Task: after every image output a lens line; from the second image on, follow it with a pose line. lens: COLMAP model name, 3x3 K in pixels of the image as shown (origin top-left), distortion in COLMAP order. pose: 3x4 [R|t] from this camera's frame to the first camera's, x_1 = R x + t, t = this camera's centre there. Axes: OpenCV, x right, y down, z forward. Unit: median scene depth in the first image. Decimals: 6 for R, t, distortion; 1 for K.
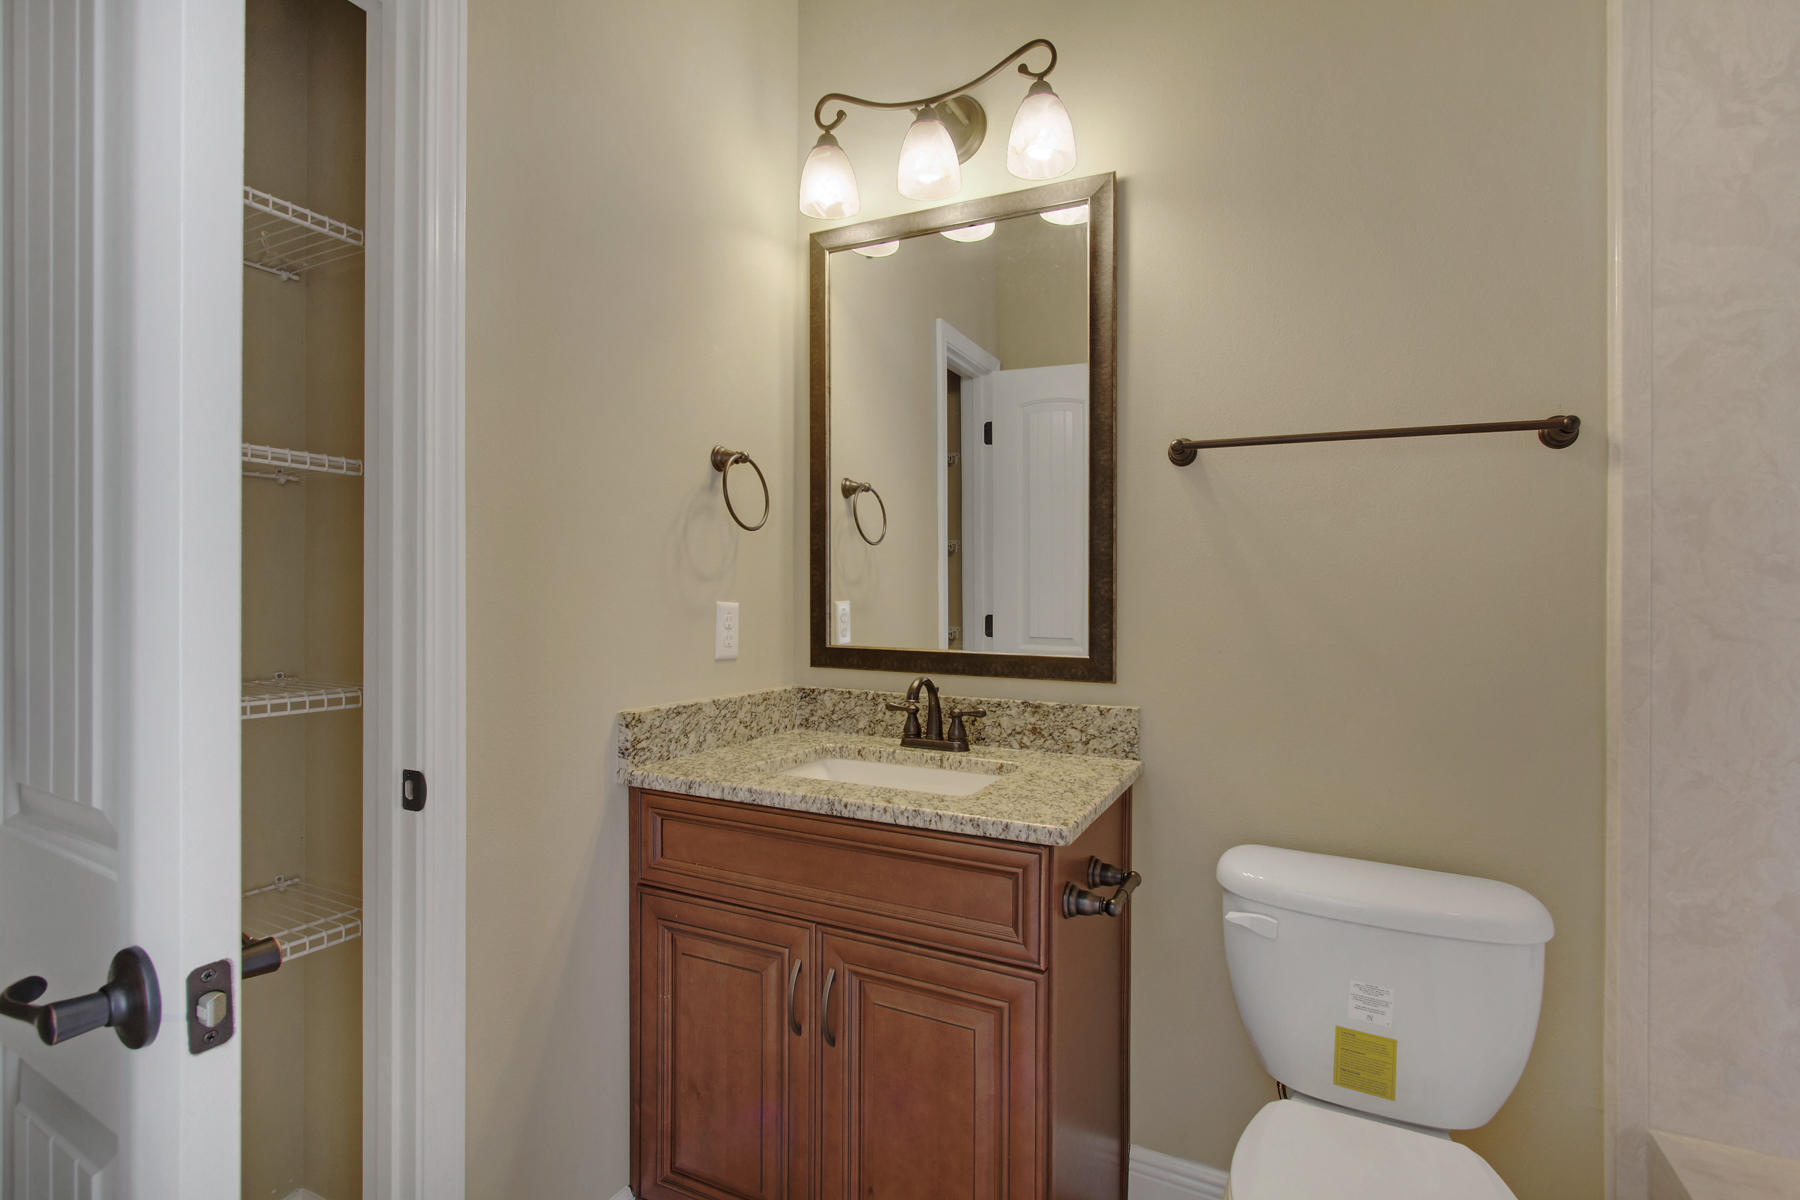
lens RADIAL K [[835.7, 0, 911.6], [0, 835.7, 586.5], [0, 0, 1]] dist [0.013557, 0.000154]
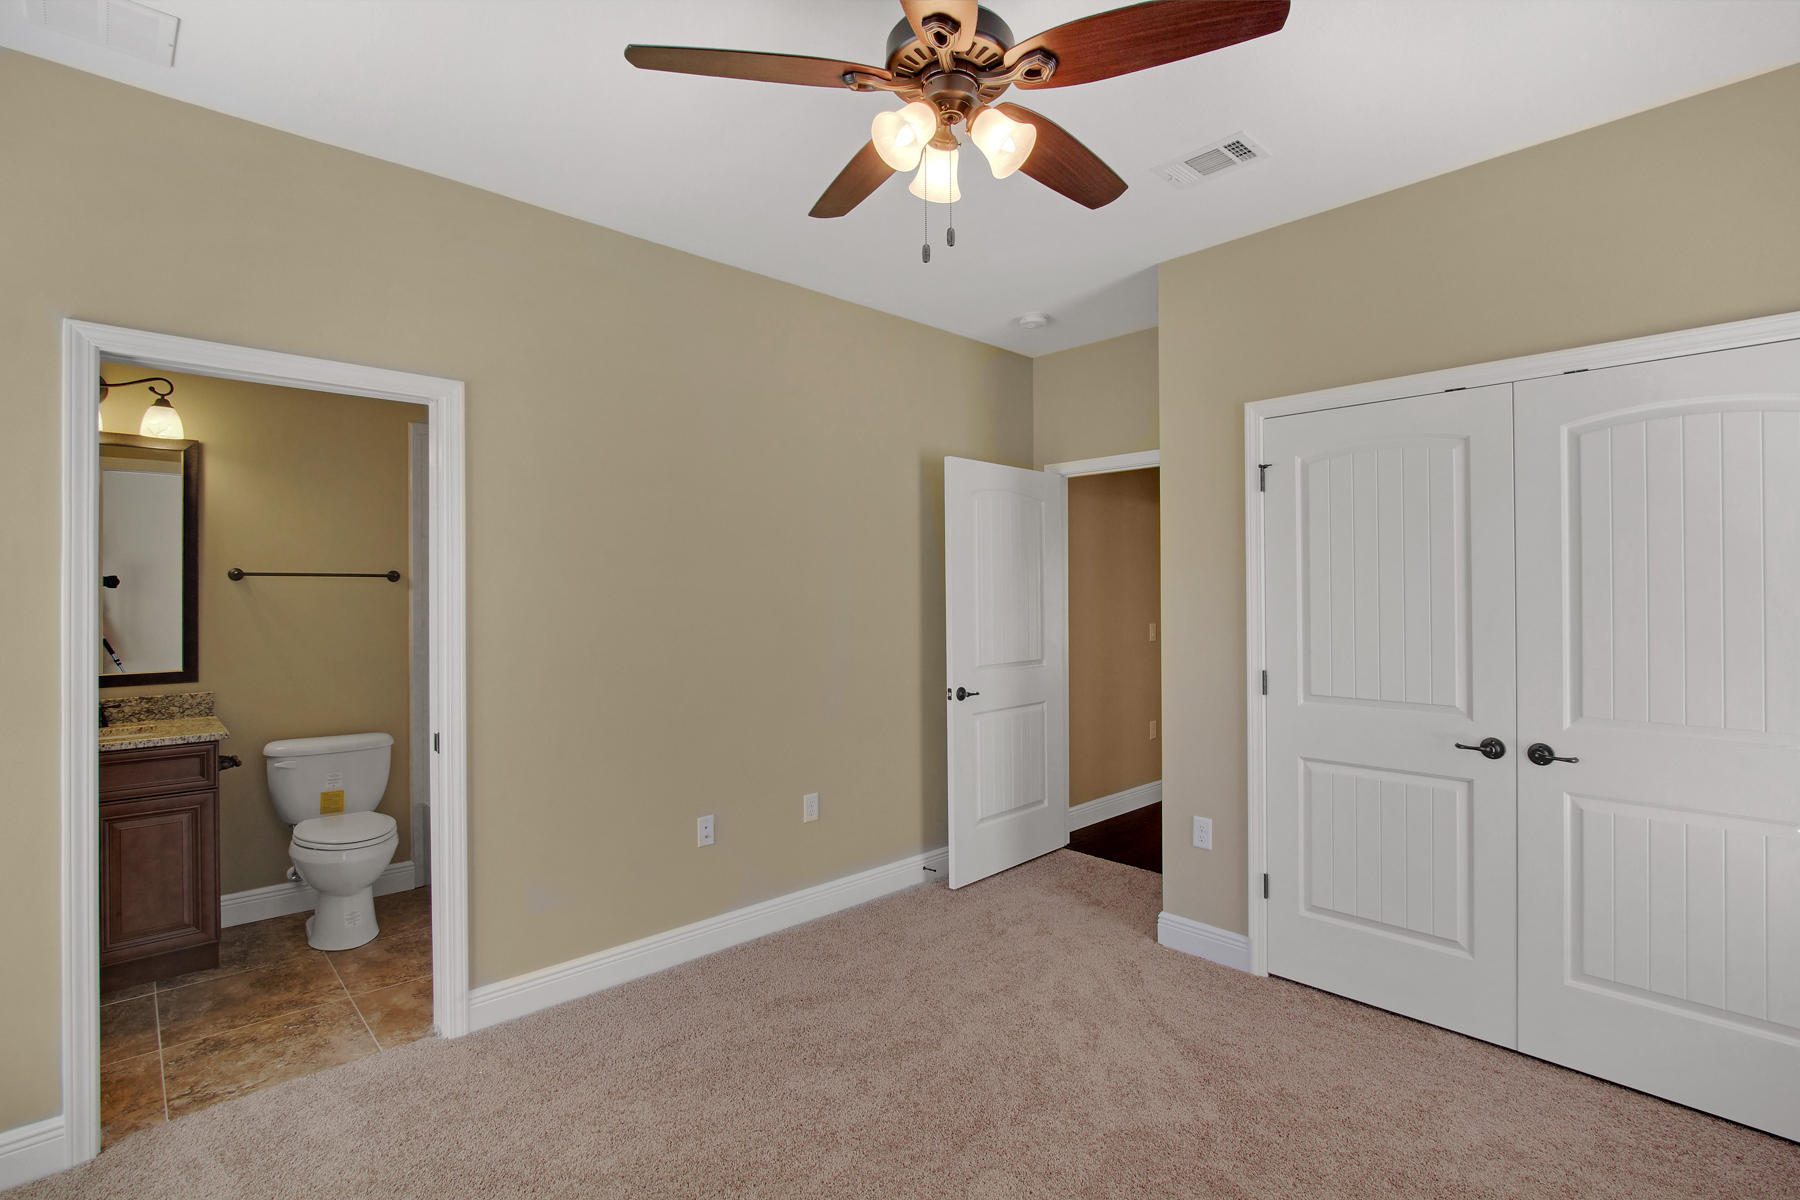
lens RADIAL K [[835.7, 0, 911.6], [0, 835.7, 586.5], [0, 0, 1]] dist [0.013557, 0.000154]
pose [[0.331664, -0.008593, 0.943358, -1.156787], [-0.002861, 0.999945, 0.010114, -0.149997], [-0.943393, -0.006053, 0.331621, -1.386450]]
